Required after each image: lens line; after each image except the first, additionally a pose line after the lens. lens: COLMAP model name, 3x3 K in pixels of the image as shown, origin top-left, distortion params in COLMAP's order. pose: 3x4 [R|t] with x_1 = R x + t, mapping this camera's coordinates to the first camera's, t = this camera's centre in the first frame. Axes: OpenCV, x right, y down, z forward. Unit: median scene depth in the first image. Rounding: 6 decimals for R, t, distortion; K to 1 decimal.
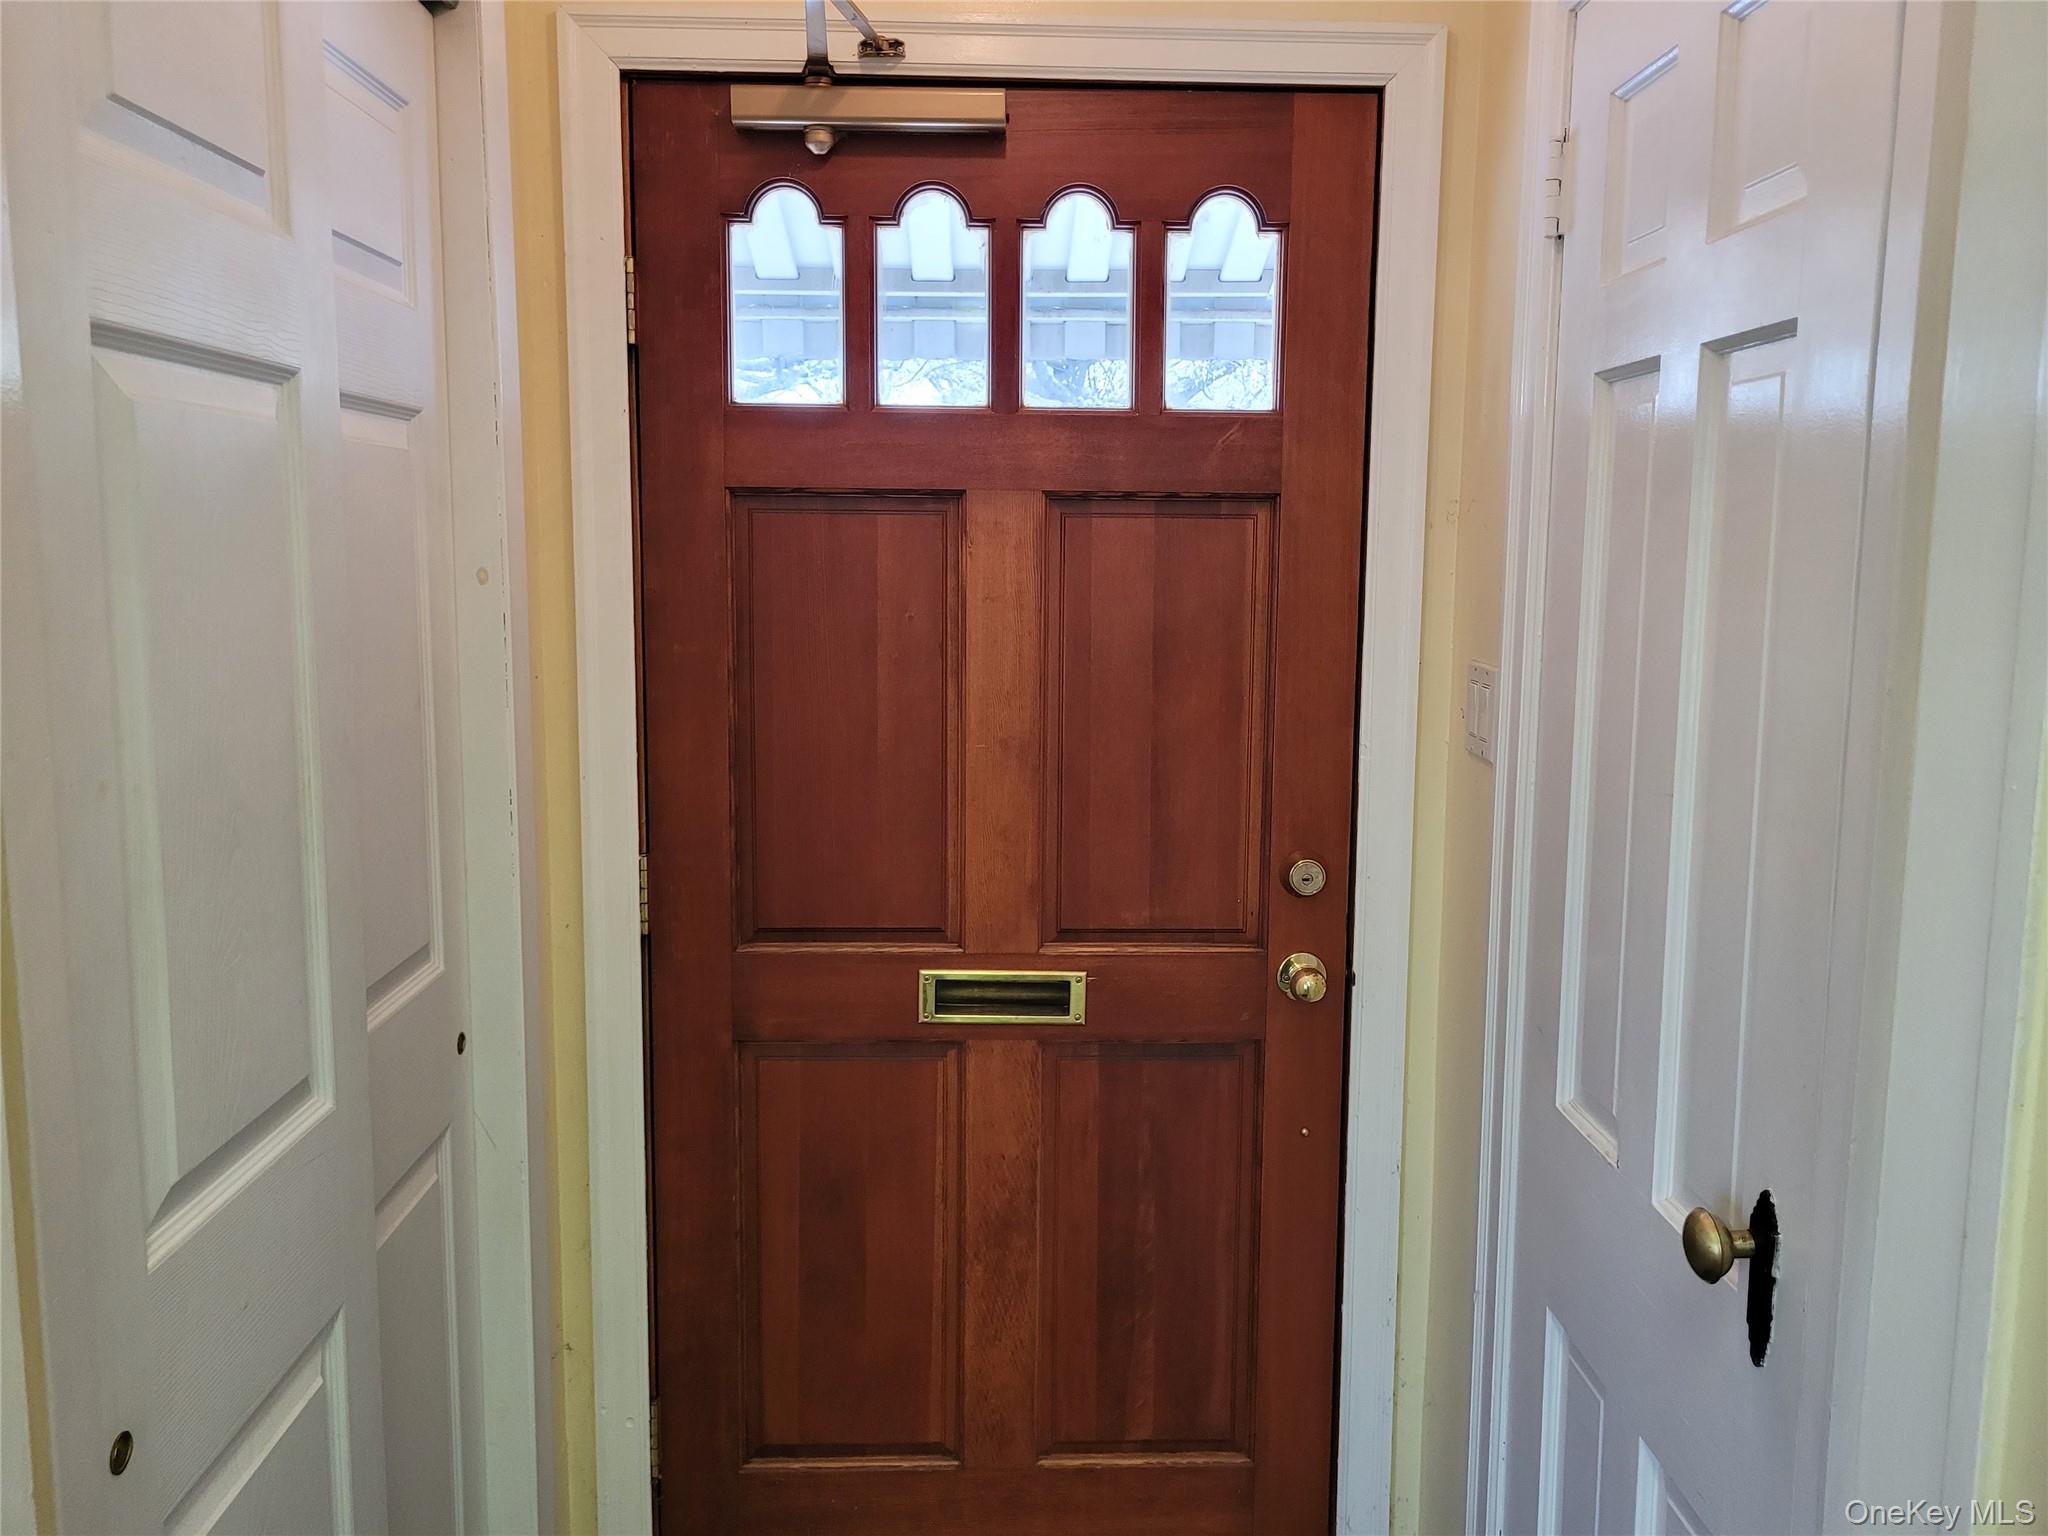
lens RADIAL K [[1548.9, 0, 1028.9], [0, 1548.9, 766.6], [0, 0, 1]] dist [0.038899, -0.034308]
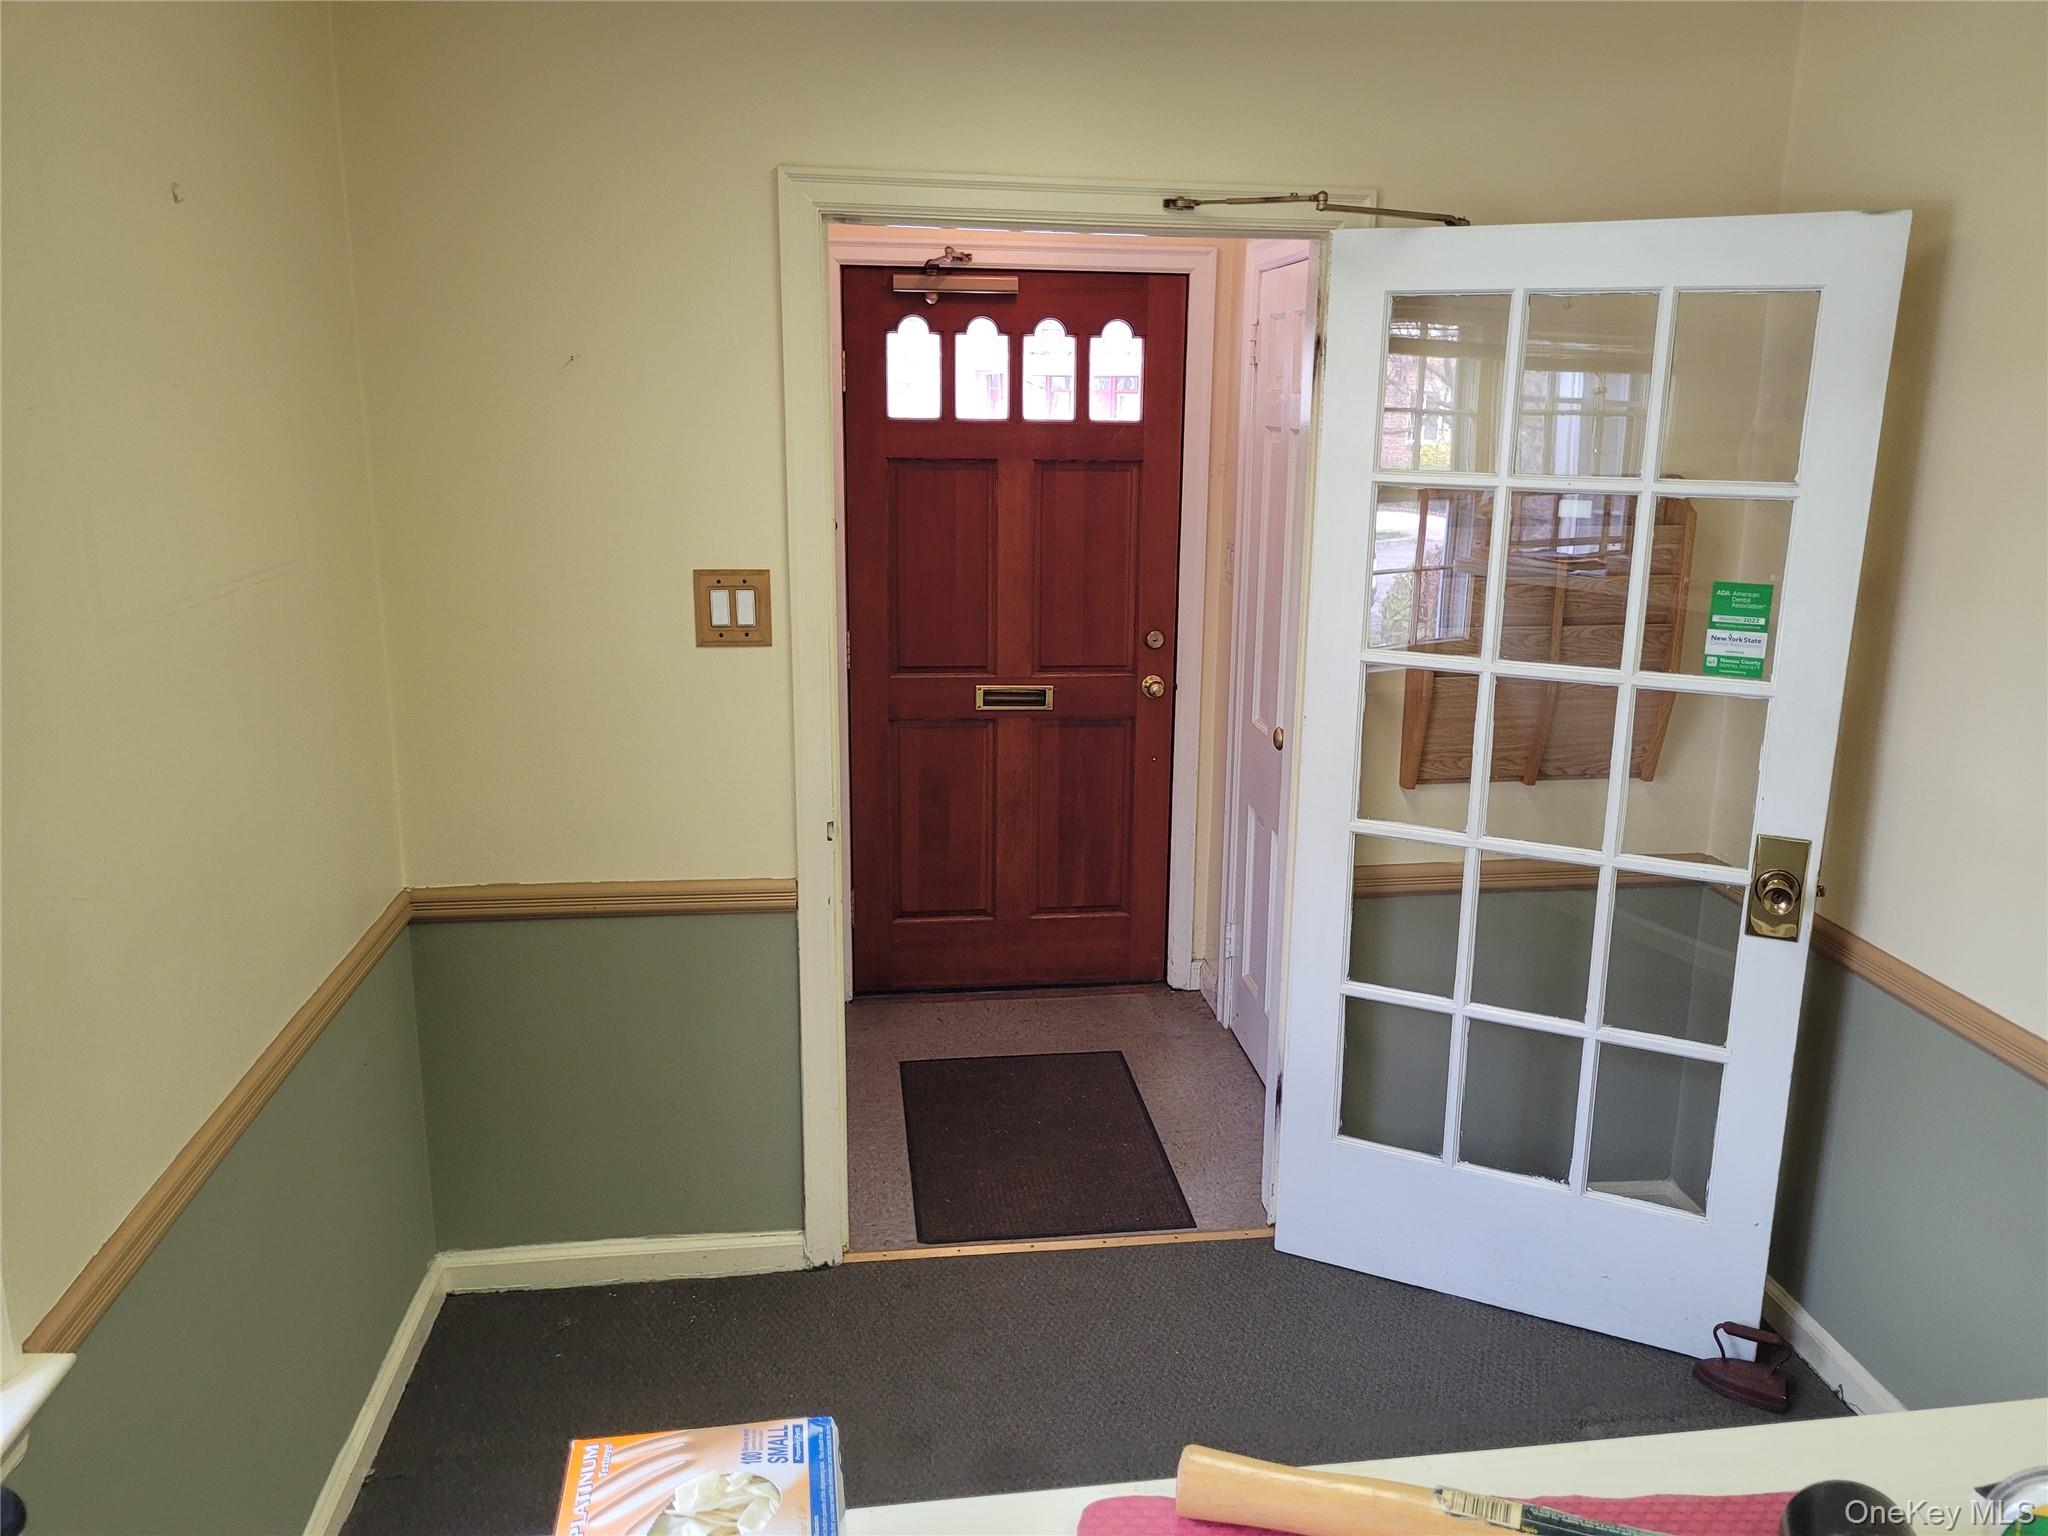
lens RADIAL K [[1548.9, 0, 1028.9], [0, 1548.9, 766.6], [0, 0, 1]] dist [0.038899, -0.034308]
pose [[0.996557, -0.015652, 0.081423, -0.176973], [0.007797, 0.995359, 0.095919, 0.039057], [-0.082547, -0.094954, 0.992053, -1.157729]]
